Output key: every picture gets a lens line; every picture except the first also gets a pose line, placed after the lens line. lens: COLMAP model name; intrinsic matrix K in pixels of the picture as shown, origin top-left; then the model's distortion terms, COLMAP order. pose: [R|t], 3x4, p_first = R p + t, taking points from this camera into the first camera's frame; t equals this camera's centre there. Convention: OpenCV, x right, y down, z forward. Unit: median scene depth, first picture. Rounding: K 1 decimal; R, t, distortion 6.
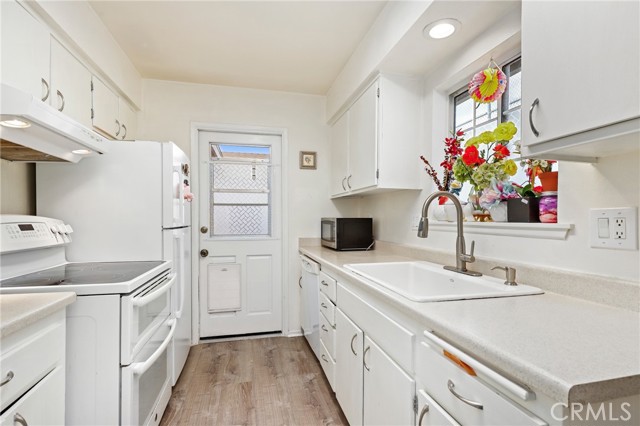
lens RADIAL K [[313.0, 0, 324.4], [0, 313.0, 219.9], [0, 0, 1]] dist [-0.002919, -0.001093]
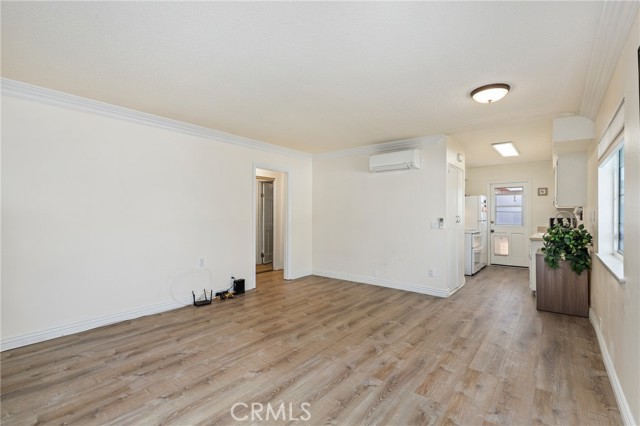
lens RADIAL K [[293.1, 0, 325.9], [0, 293.1, 214.0], [0, 0, 1]] dist [0.003911, 0.002935]
pose [[0.618409, -0.000871, -0.785856, 0.899562], [-0.003313, 0.999988, -0.003716, -0.028089], [0.785850, 0.004902, 0.618398, -2.120402]]
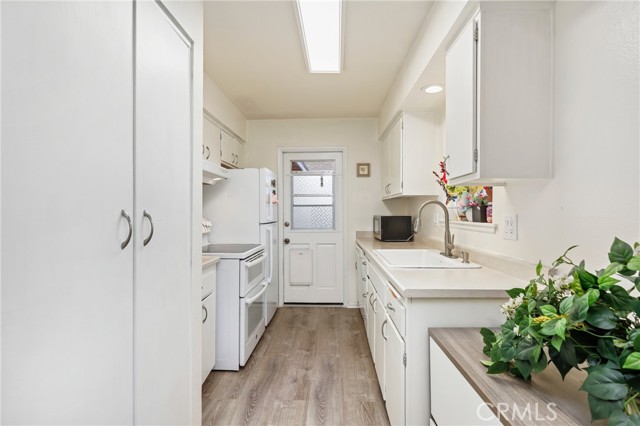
lens RADIAL K [[313.0, 0, 319.9], [0, 313.0, 212.7], [0, 0, 1]] dist [-0.002919, -0.001093]
pose [[0.959970, -0.002160, -0.280095, 0.189775], [0.001339, 0.999994, -0.003124, -0.019810], [0.280100, 0.002624, 0.959967, -0.377588]]
